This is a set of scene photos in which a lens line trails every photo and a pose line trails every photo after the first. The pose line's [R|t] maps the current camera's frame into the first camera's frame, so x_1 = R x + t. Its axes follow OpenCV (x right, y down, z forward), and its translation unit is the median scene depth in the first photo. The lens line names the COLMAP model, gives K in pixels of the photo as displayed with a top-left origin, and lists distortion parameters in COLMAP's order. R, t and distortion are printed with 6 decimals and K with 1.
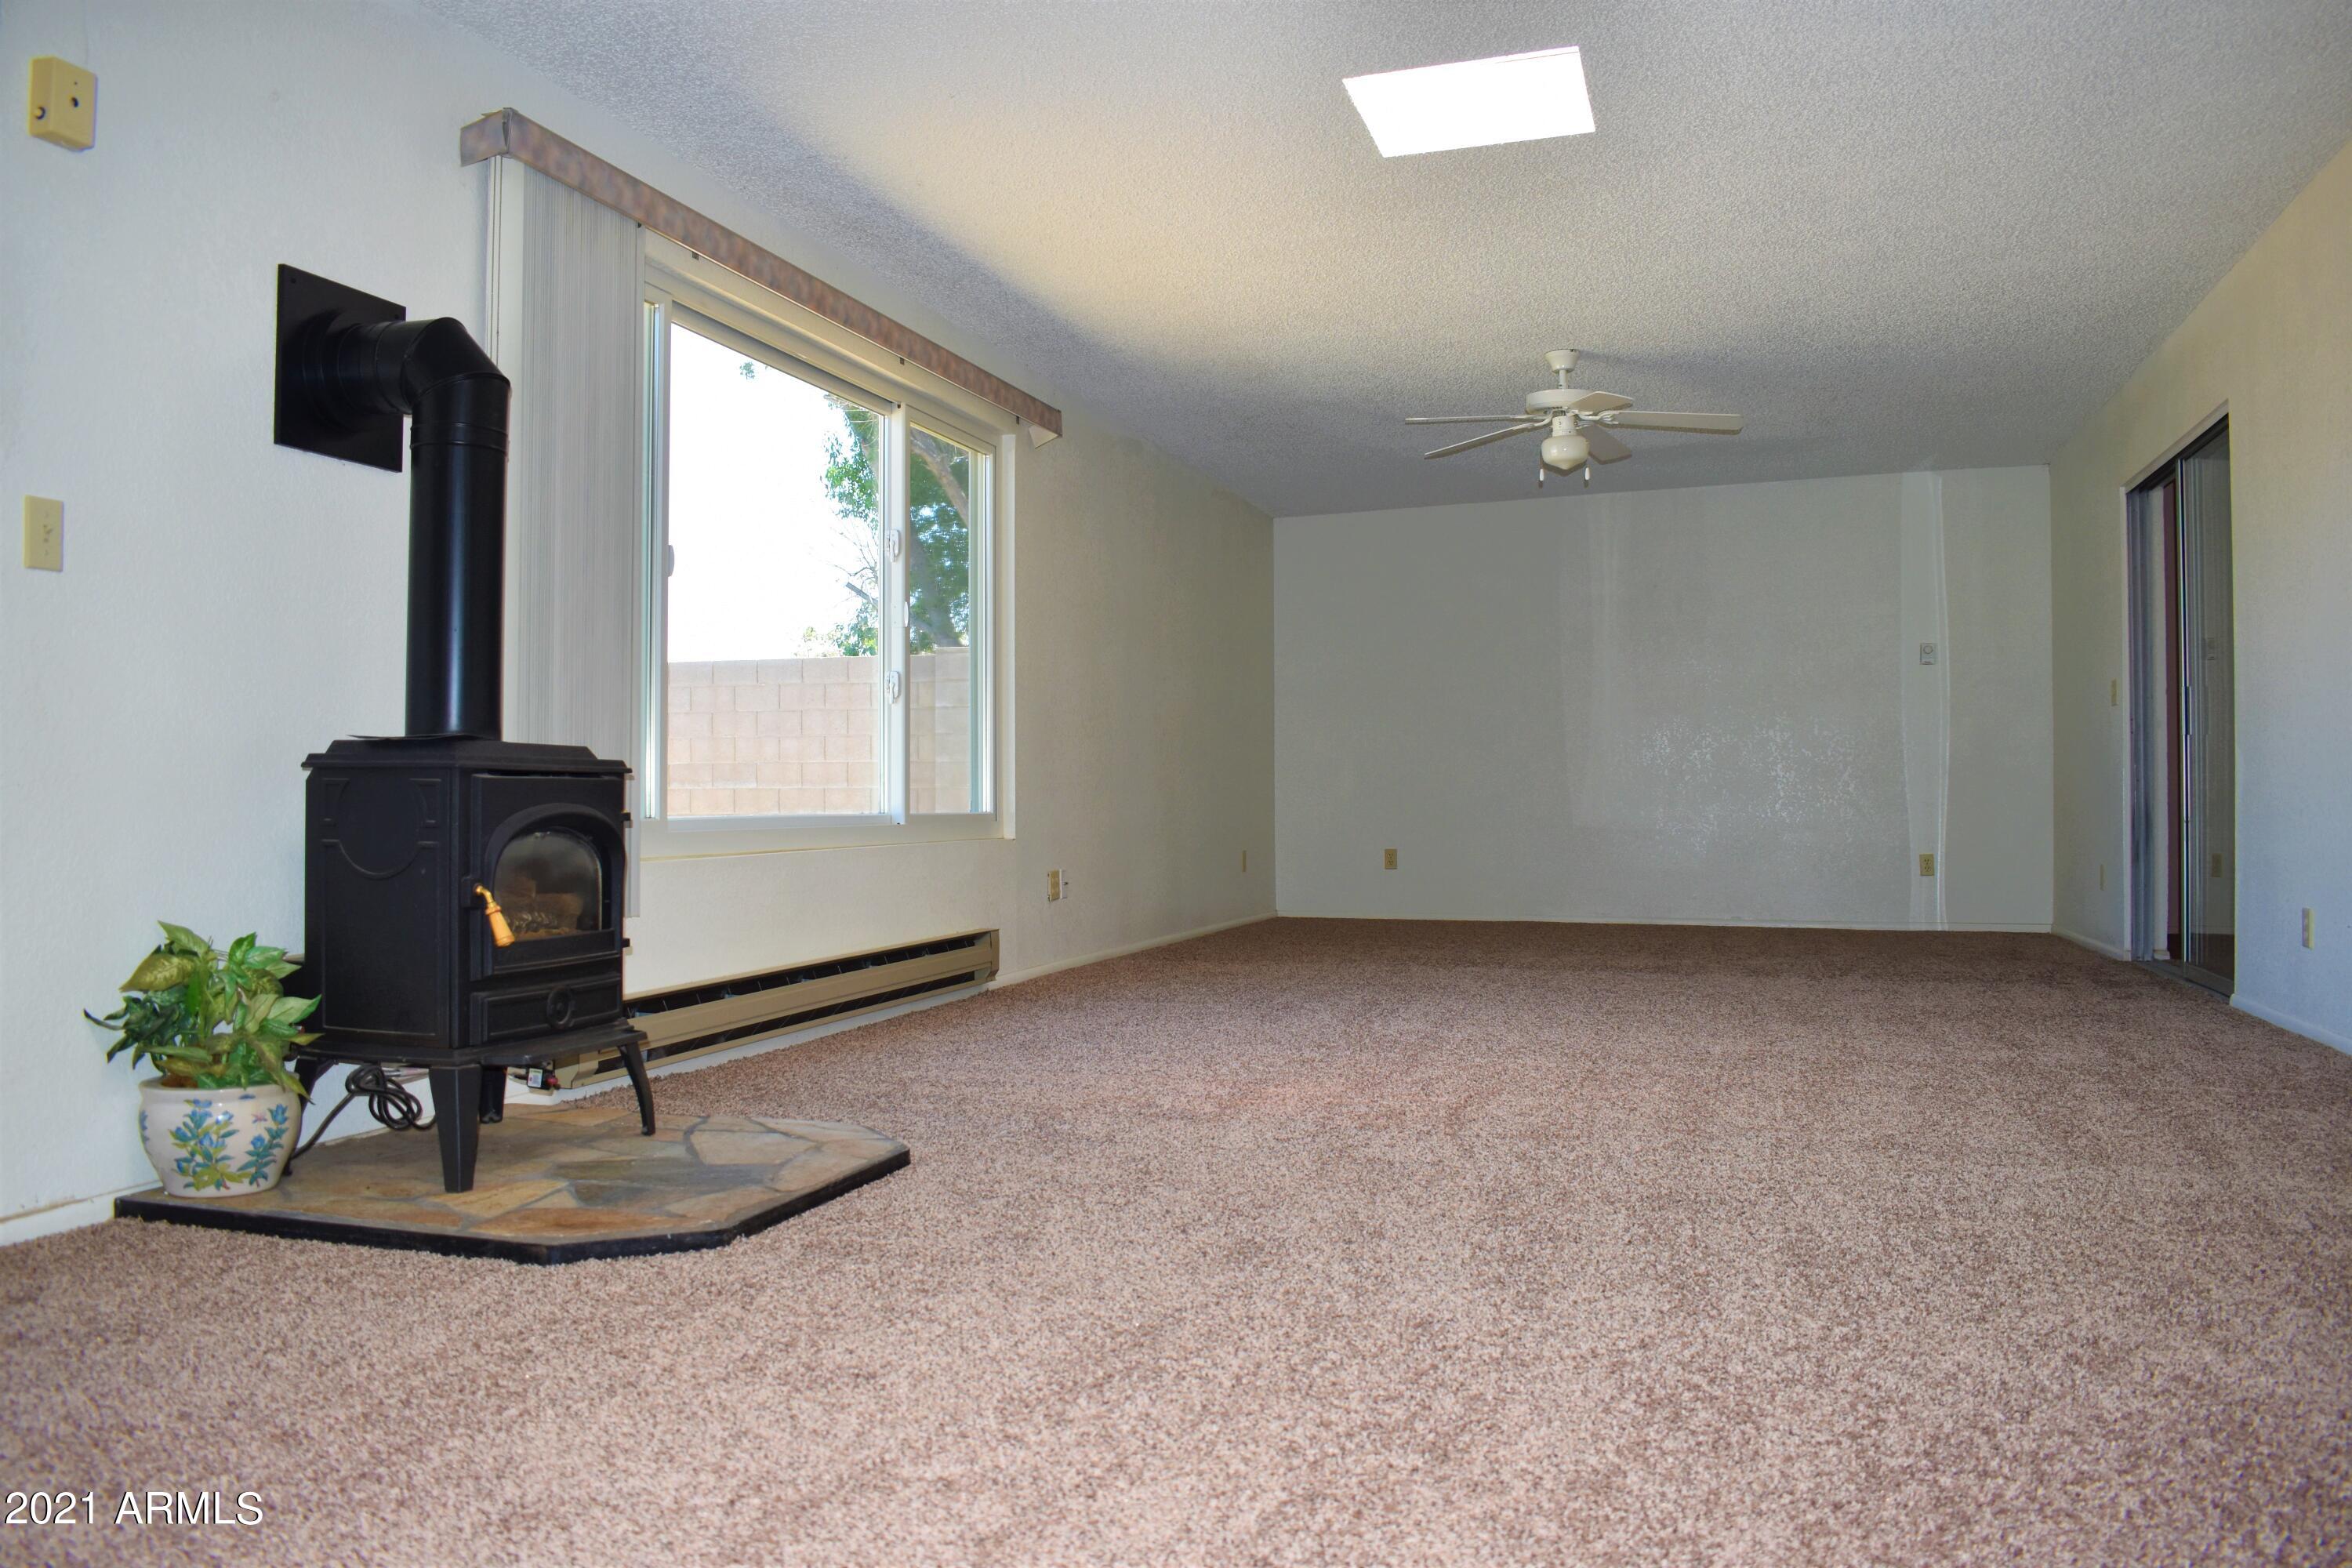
lens RADIAL K [[1839.1, 0, 1176.0], [0, 1839.1, 784.0], [0, 0, 1]] dist [-0.091885, 0.003735]
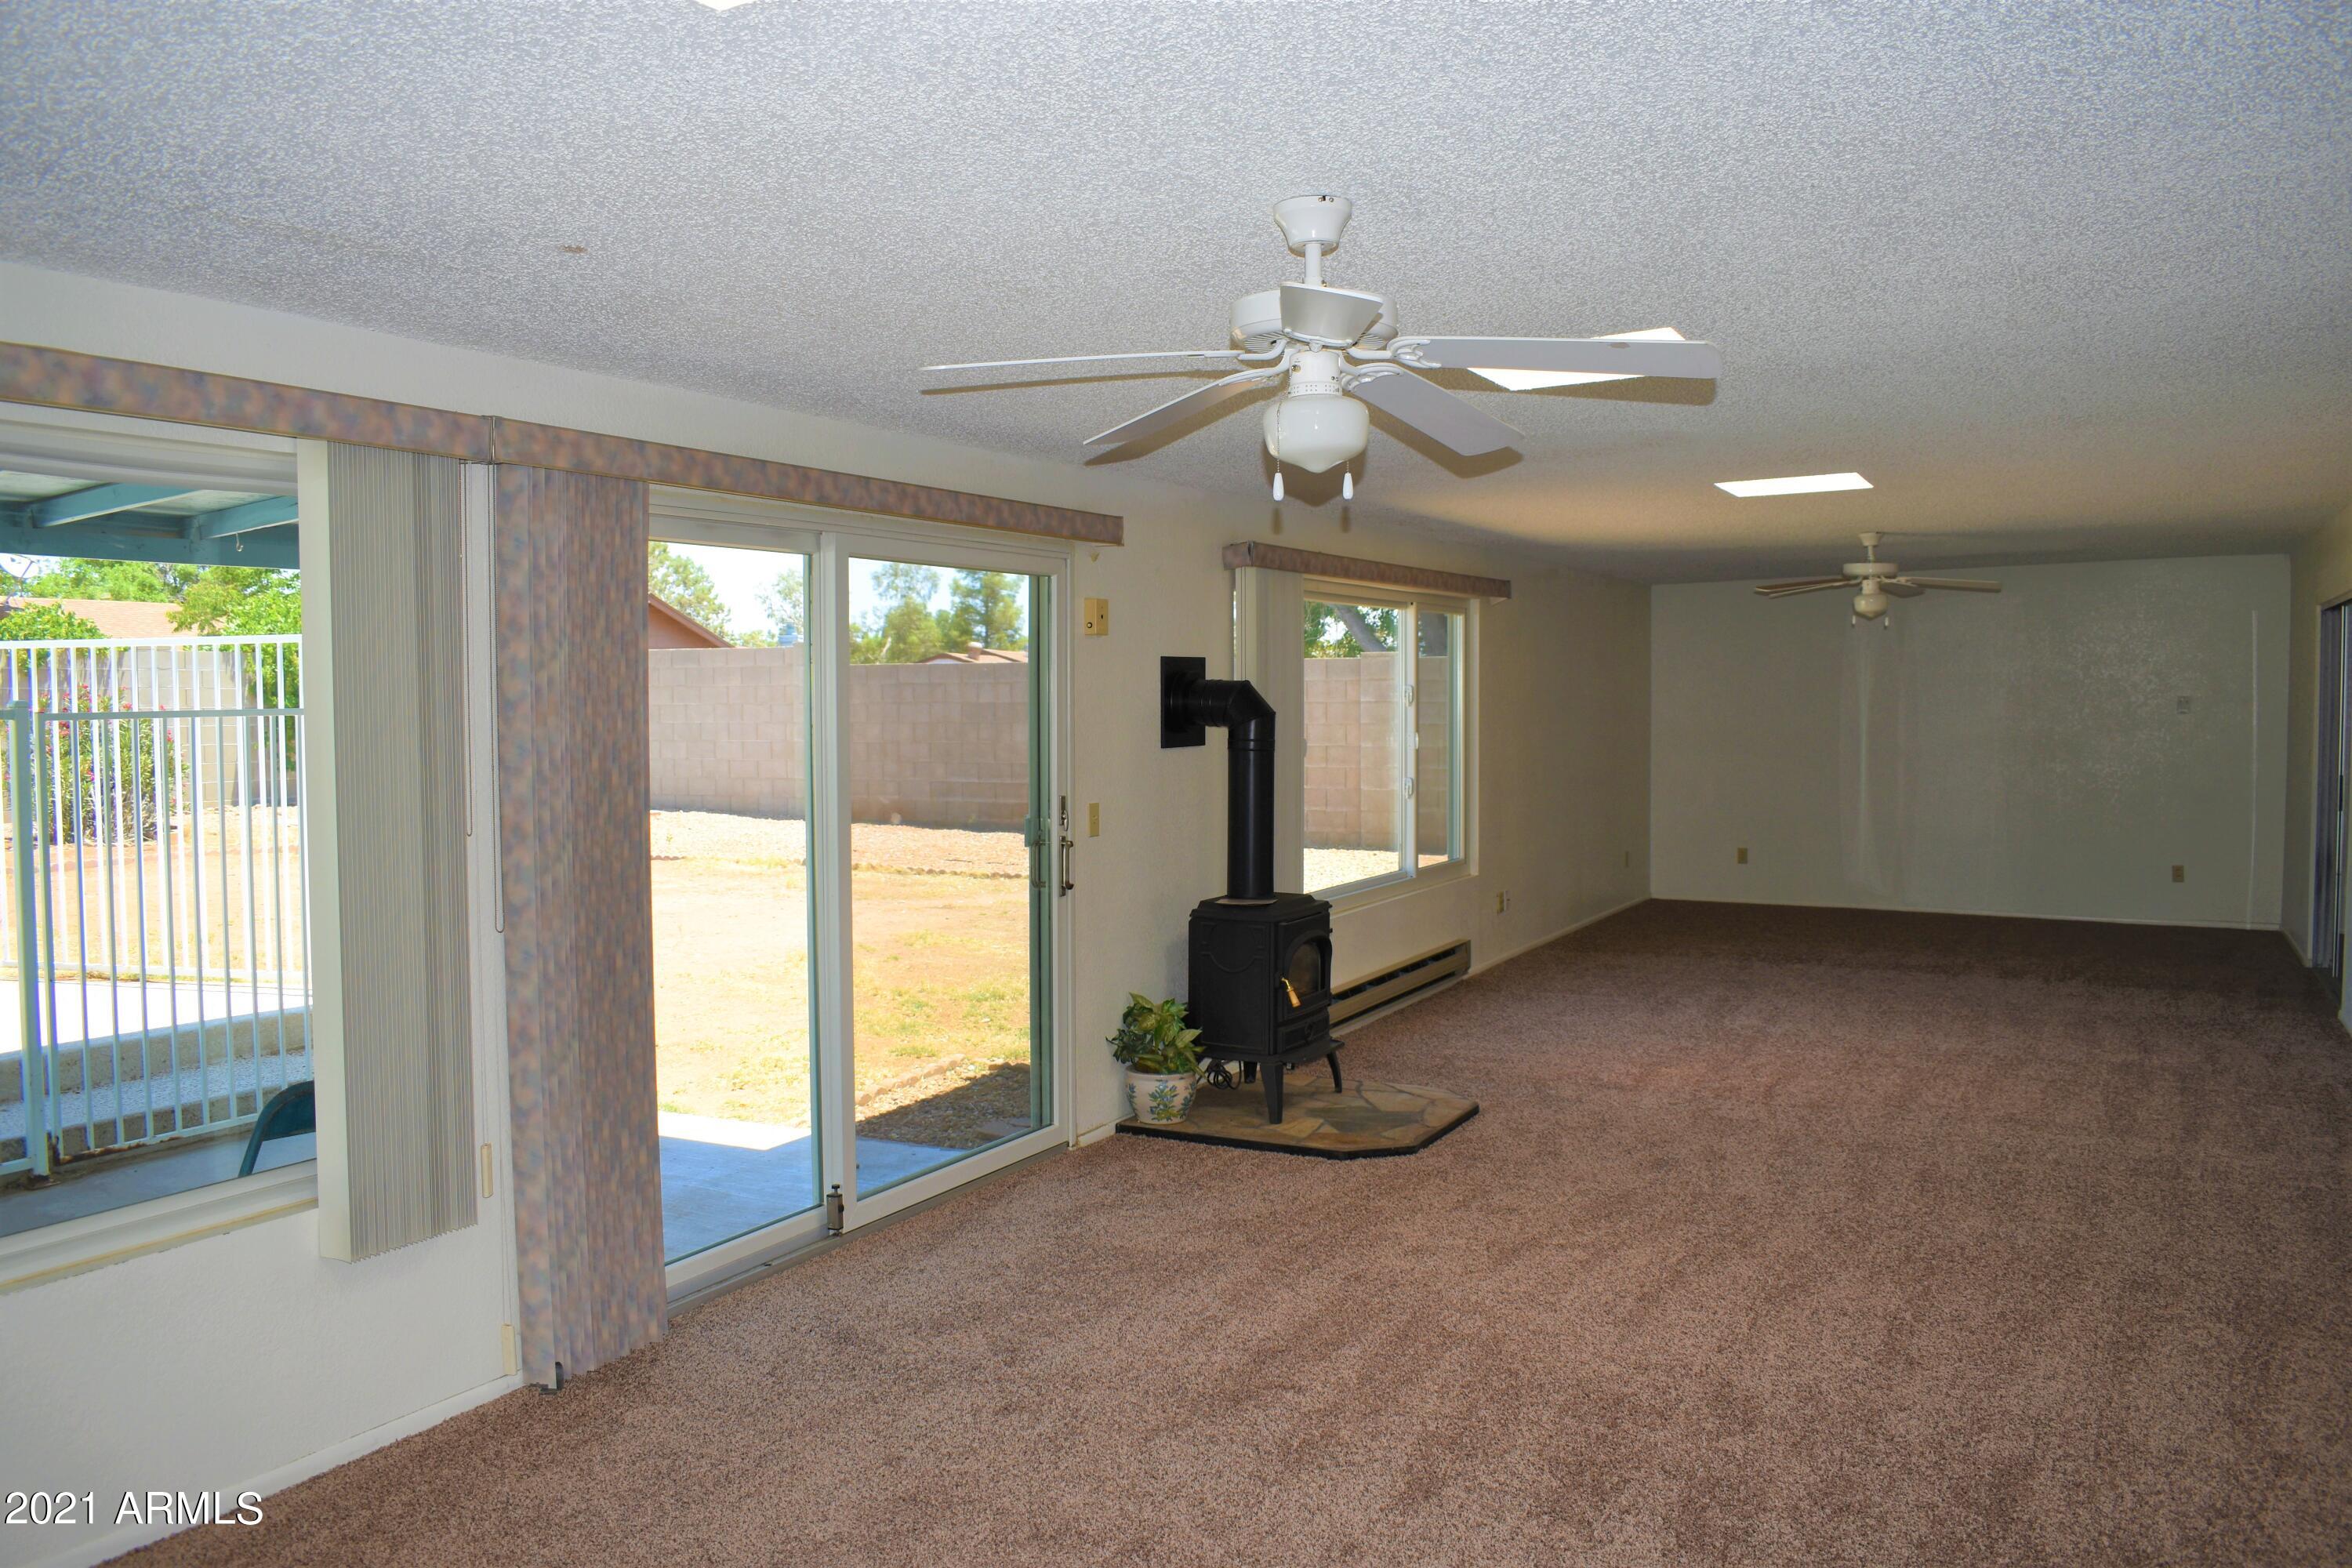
lens RADIAL K [[1839.1, 0, 1176.0], [0, 1839.1, 784.0], [0, 0, 1]] dist [-0.091885, 0.003735]
pose [[0.982236, 0.007488, -0.187499, -0.104239], [0.003544, 0.998285, 0.058430, -0.269239], [0.187615, -0.058057, 0.980525, -1.001175]]
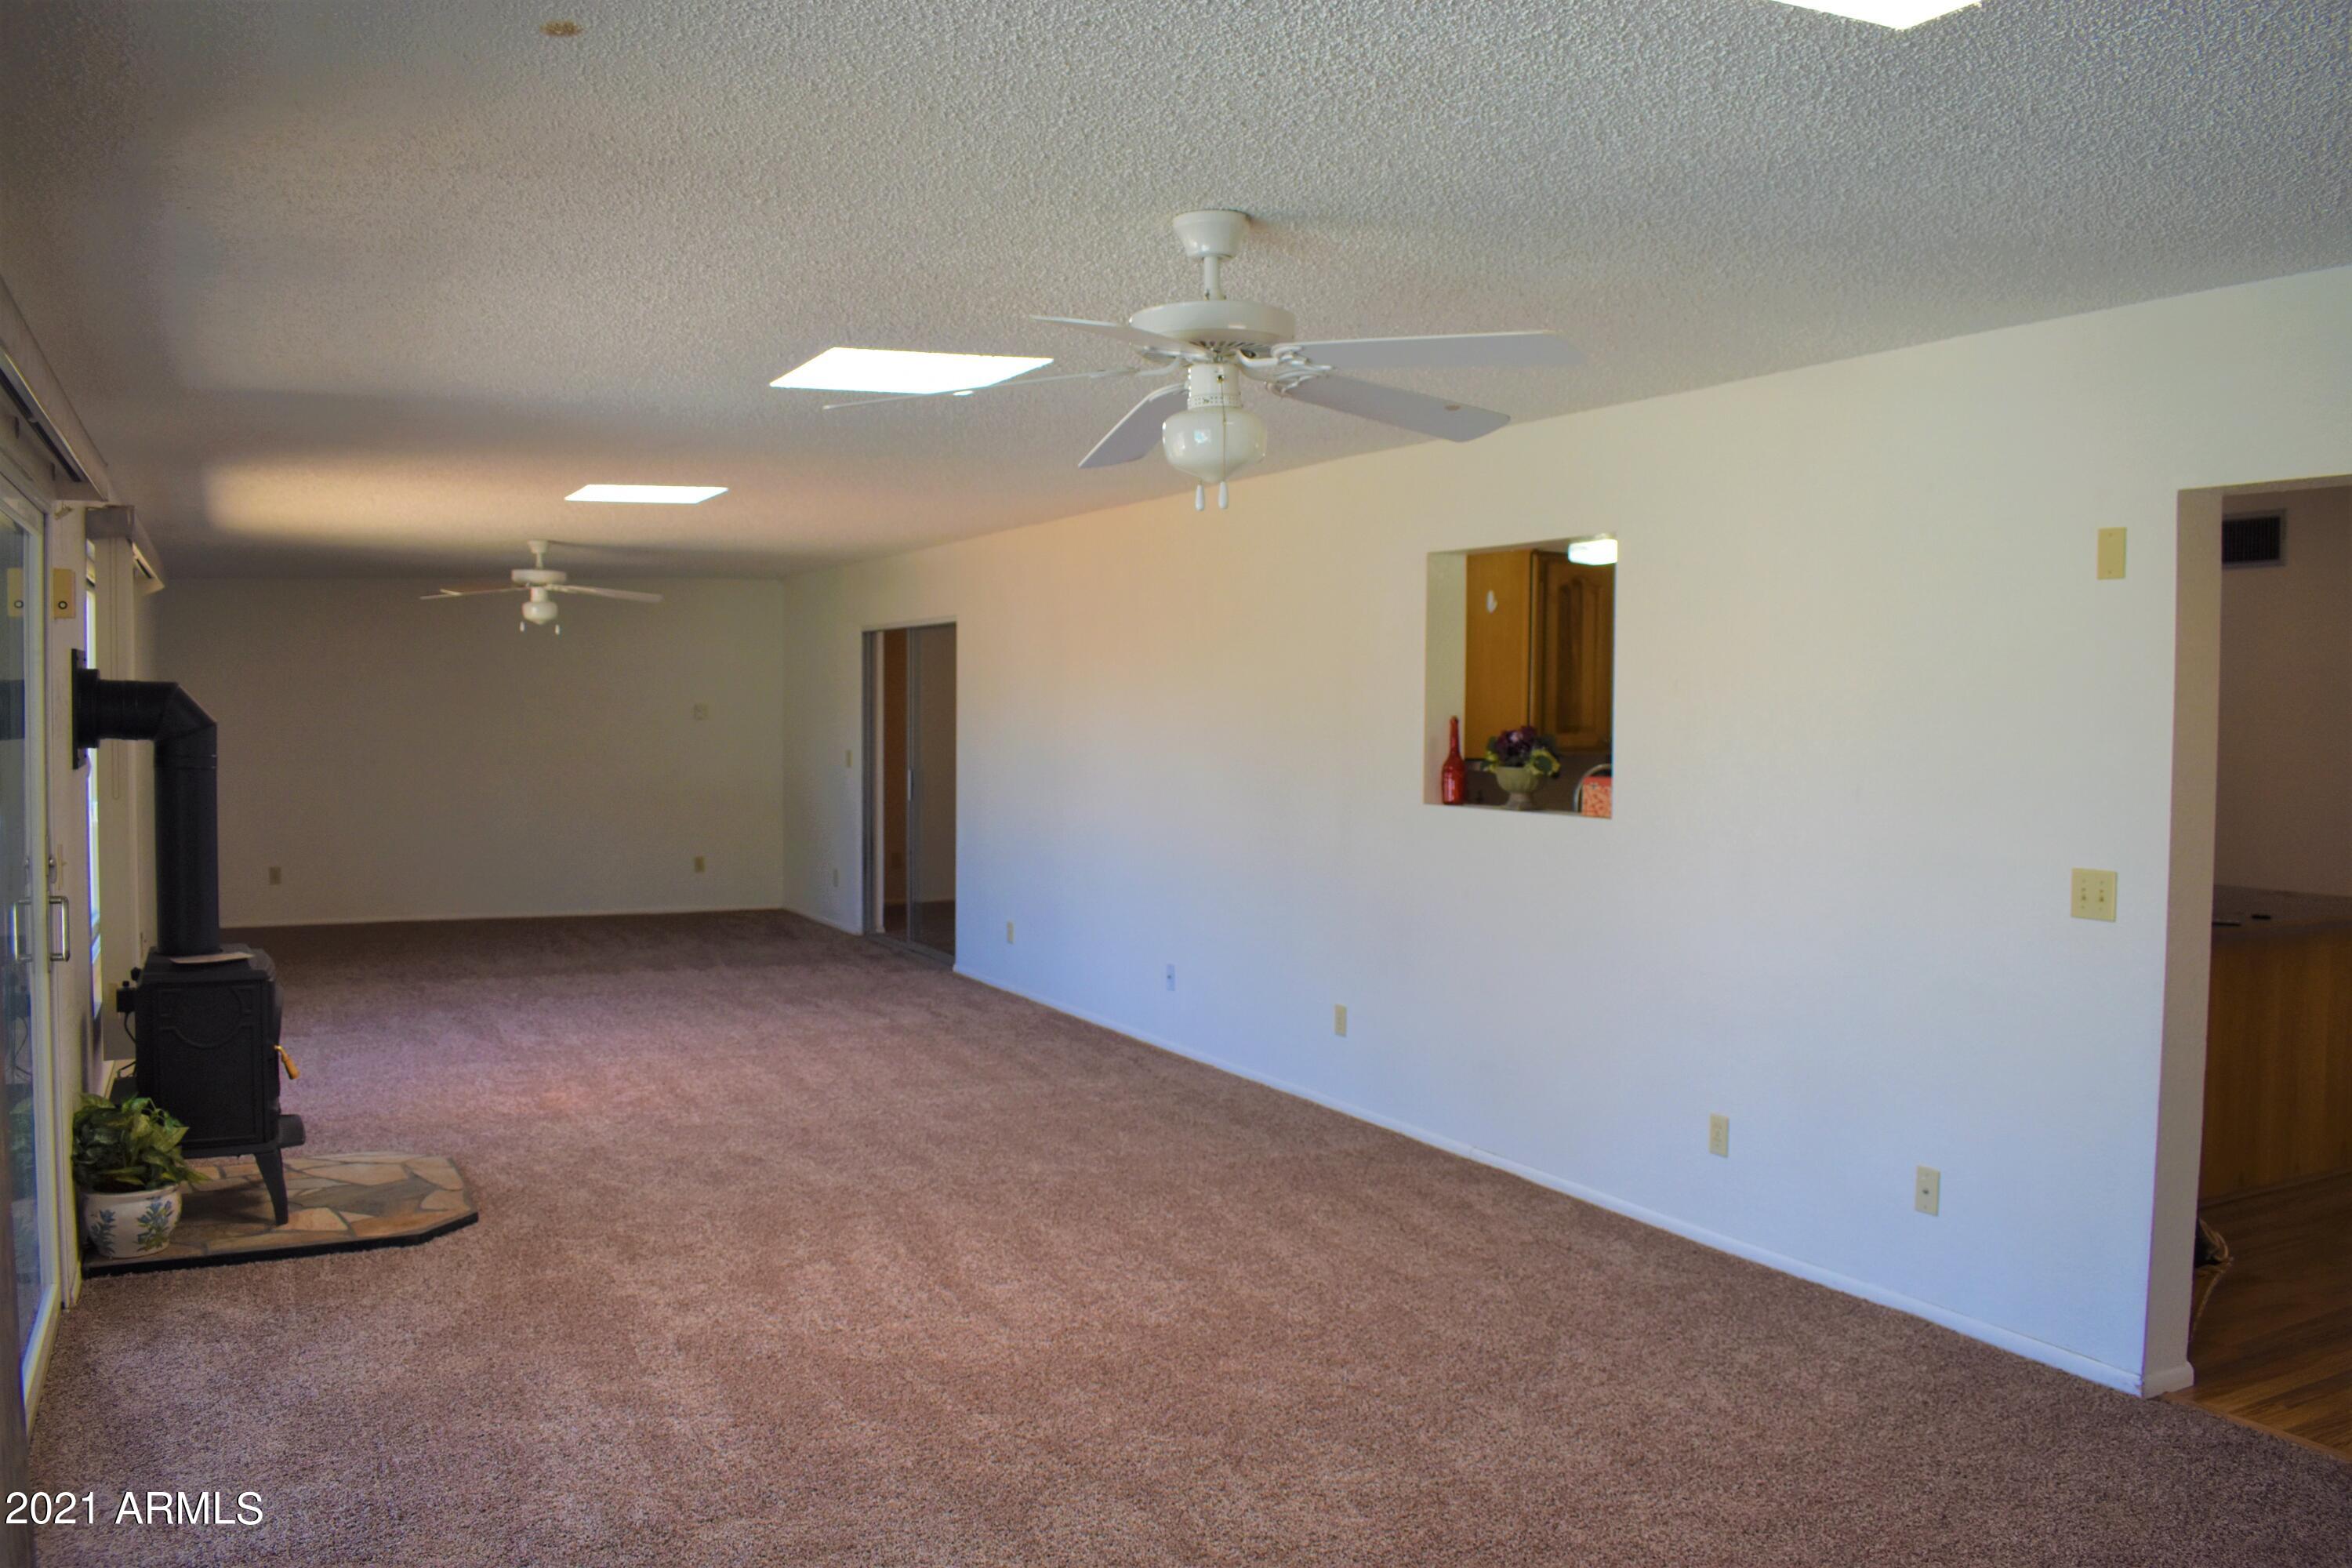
lens RADIAL K [[1839.1, 0, 1176.0], [0, 1839.1, 784.0], [0, 0, 1]] dist [-0.091885, 0.003735]
pose [[0.711596, -0.025311, 0.702133, -0.896033], [-0.013117, 0.998698, 0.049296, -0.264790], [-0.702467, -0.044289, 0.710337, -0.728423]]
